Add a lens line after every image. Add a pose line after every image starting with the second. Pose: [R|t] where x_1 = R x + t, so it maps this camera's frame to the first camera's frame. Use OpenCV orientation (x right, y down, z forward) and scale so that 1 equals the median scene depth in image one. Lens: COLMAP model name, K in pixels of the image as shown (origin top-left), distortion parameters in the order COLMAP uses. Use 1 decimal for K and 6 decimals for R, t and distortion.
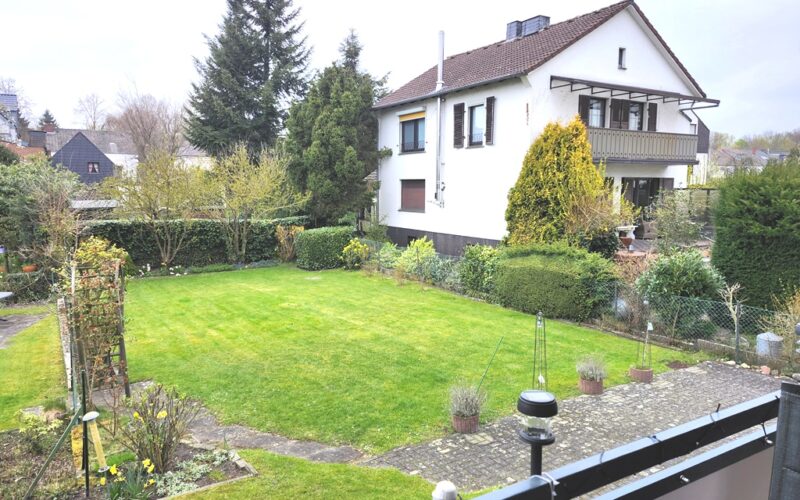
lens RADIAL K [[552.5, 0, 399.7], [0, 552.5, 238.7], [0, 0, 1]] dist [0.079474, -0.114057]
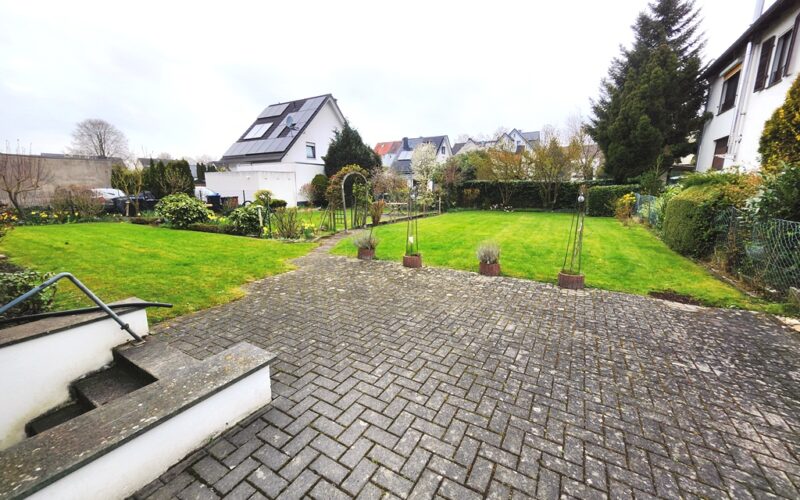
lens RADIAL K [[310.6, 0, 400.0], [0, 310.6, 250.0], [0, 0, 1]] dist [0.000445, -0.000026]
pose [[0.461291, 0.168680, -0.871067, 0.605701], [-0.075007, 0.985661, 0.151150, 0.115986], [0.884073, -0.004388, 0.467328, 0.437766]]
